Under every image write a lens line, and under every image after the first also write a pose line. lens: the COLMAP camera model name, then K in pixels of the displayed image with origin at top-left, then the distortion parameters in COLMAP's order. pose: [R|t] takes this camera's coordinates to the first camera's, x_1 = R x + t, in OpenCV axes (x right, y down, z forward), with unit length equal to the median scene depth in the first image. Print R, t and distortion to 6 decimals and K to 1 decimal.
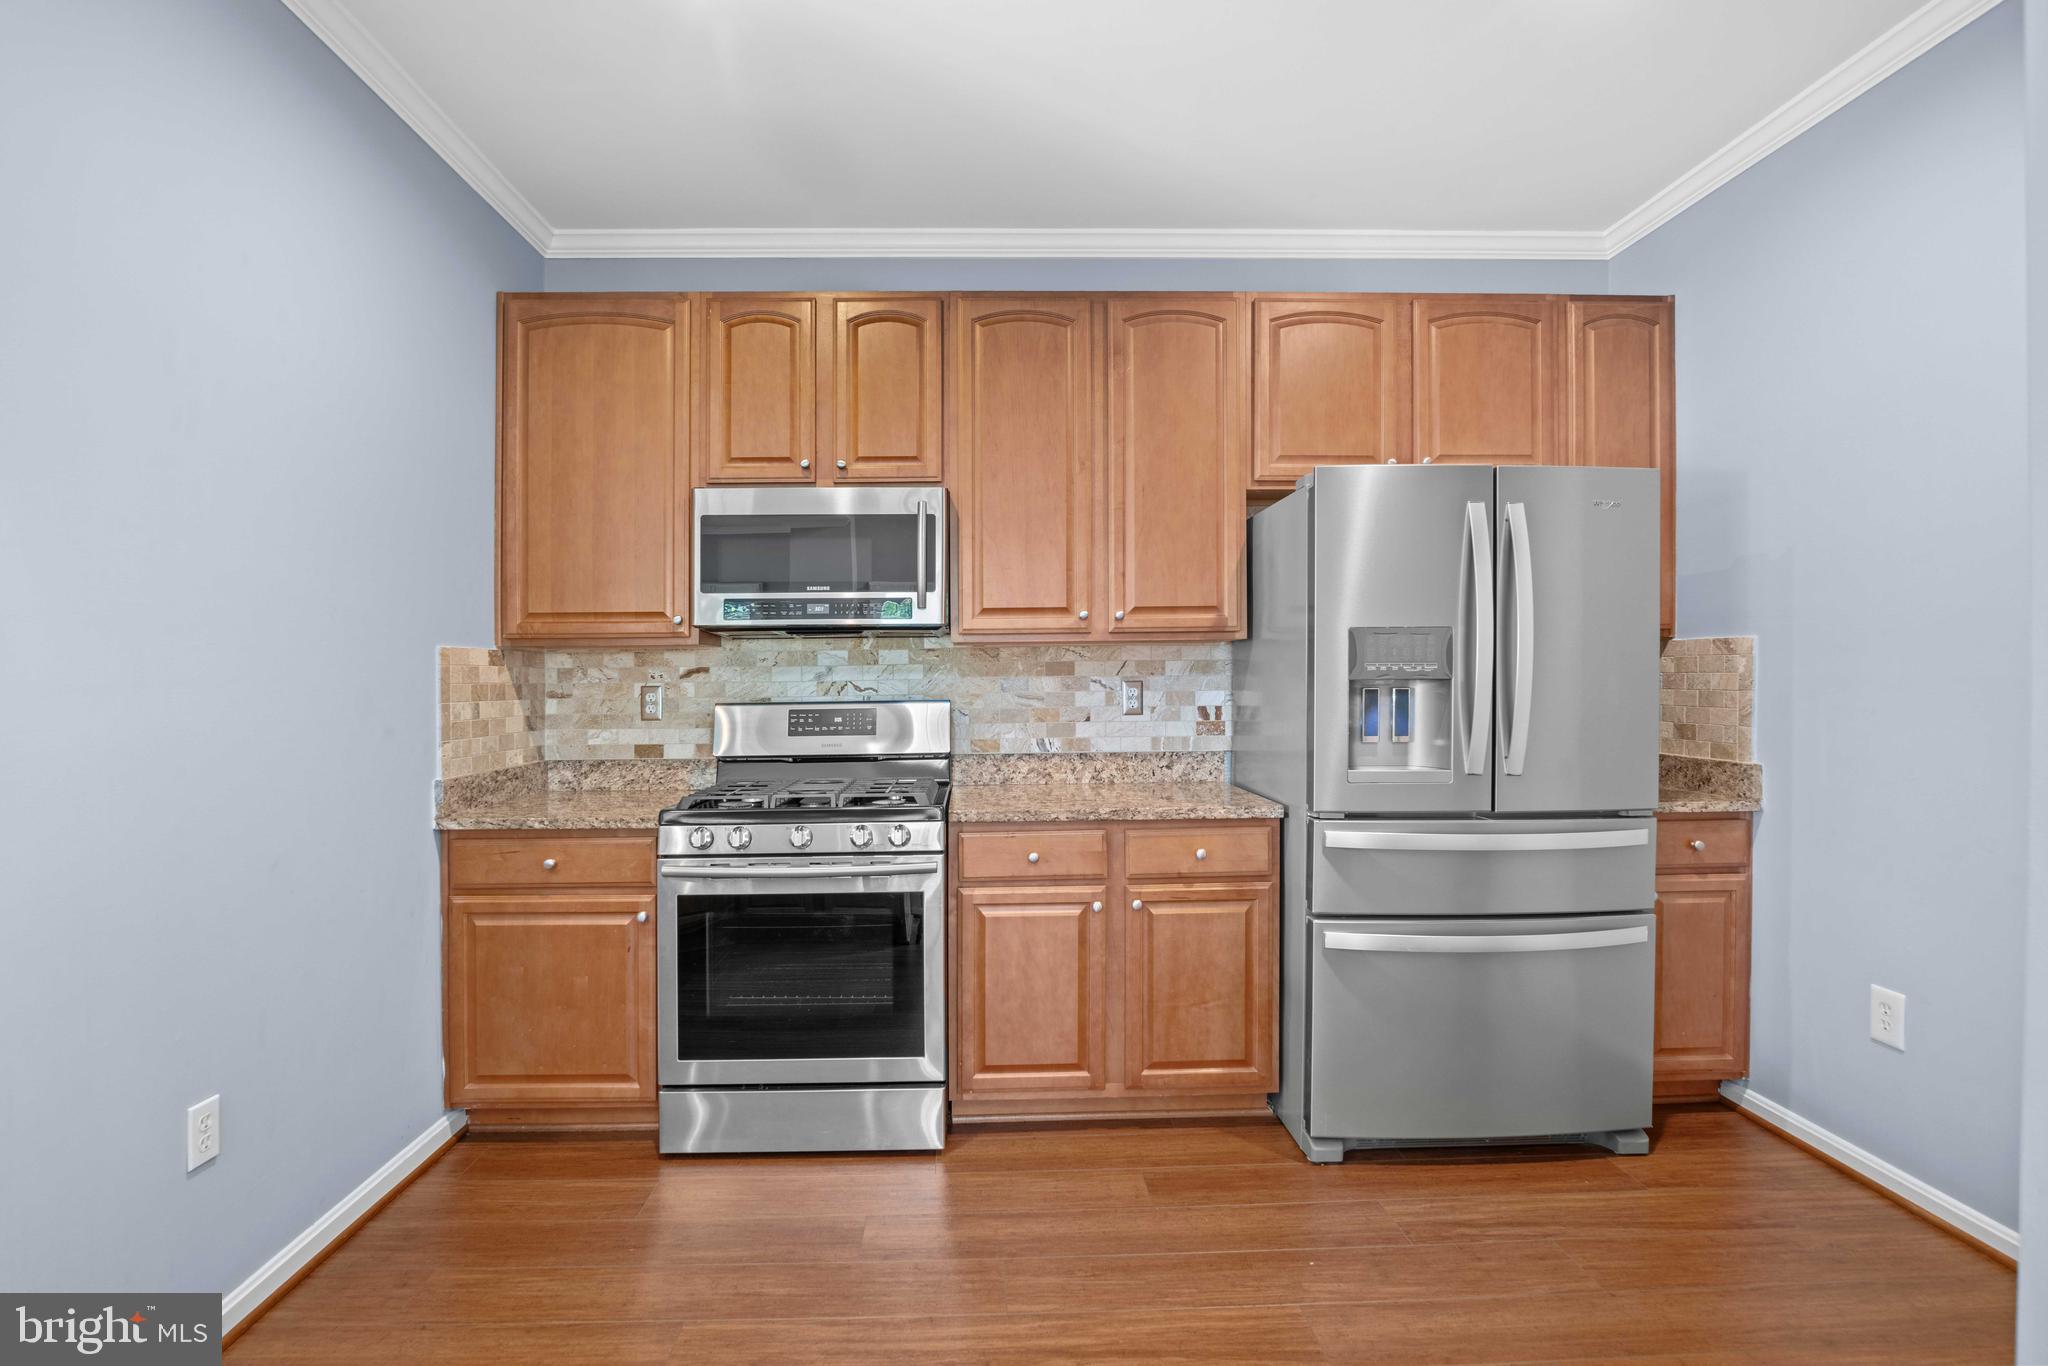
lens RADIAL K [[955.0, 0, 990.6], [0, 955.0, 682.0], [0, 0, 1]] dist [-0.027761, 0.004392]
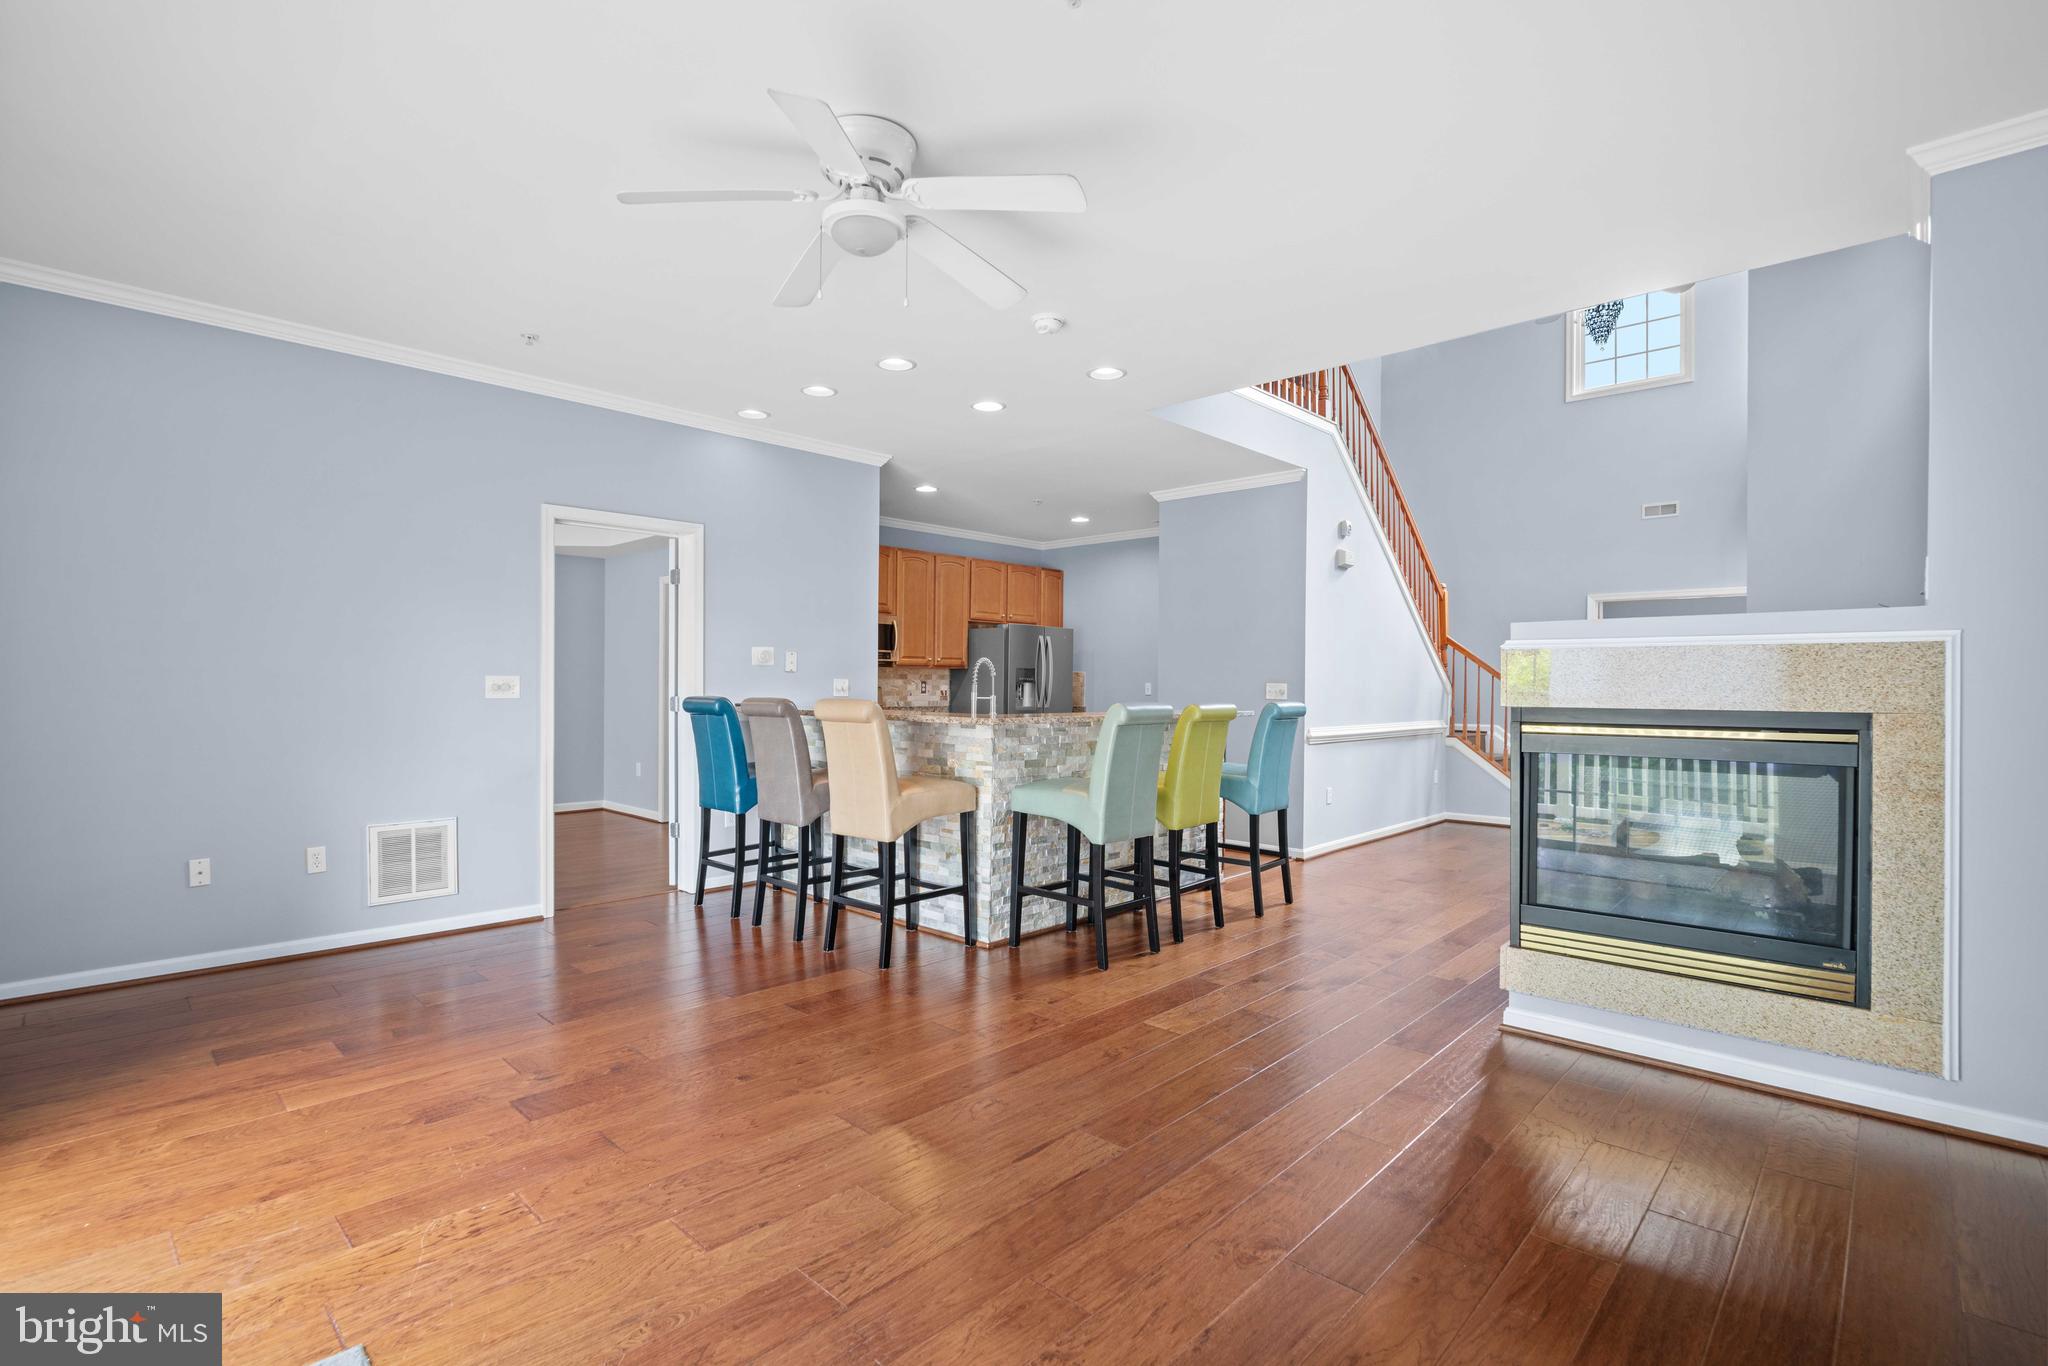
lens RADIAL K [[955.0, 0, 1032.1], [0, 955.0, 686.7], [0, 0, 1]] dist [-0.027761, 0.004392]
pose [[0.696474, 0.012315, 0.717476, -1.842918], [-0.009414, 0.999923, -0.008024, 0.037283], [-0.717520, -0.001165, 0.696537, -1.339453]]
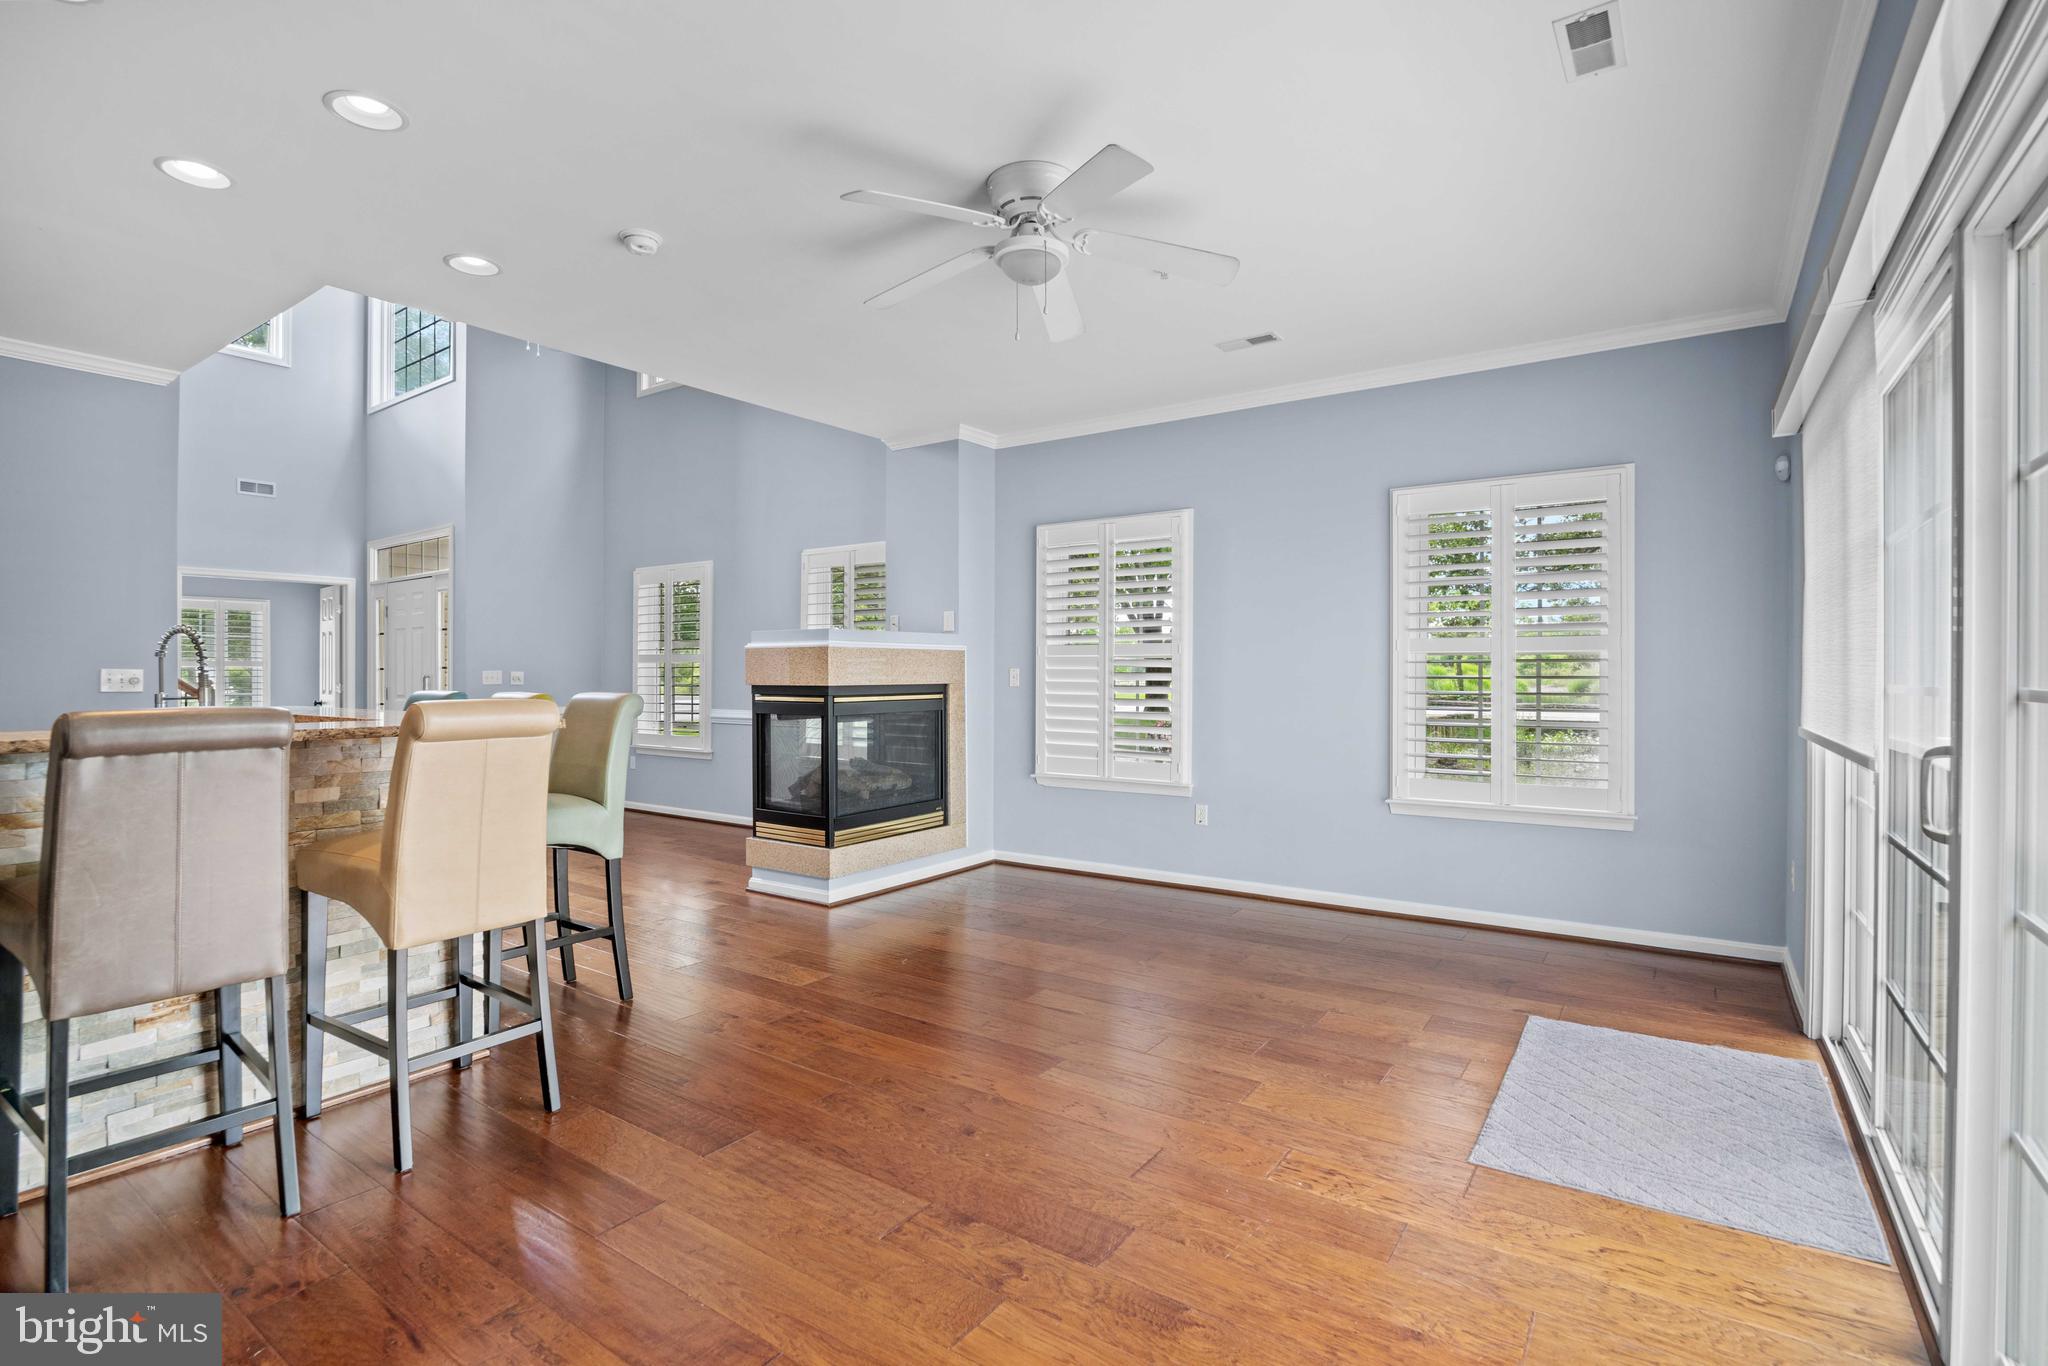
lens RADIAL K [[955.0, 0, 1011.8], [0, 955.0, 667.9], [0, 0, 1]] dist [-0.027761, 0.004392]
pose [[-0.806590, 0.014141, 0.590942, -1.878109], [0.012759, 0.999897, -0.006511, 0.030156], [-0.590974, 0.002288, -0.806687, 0.254237]]
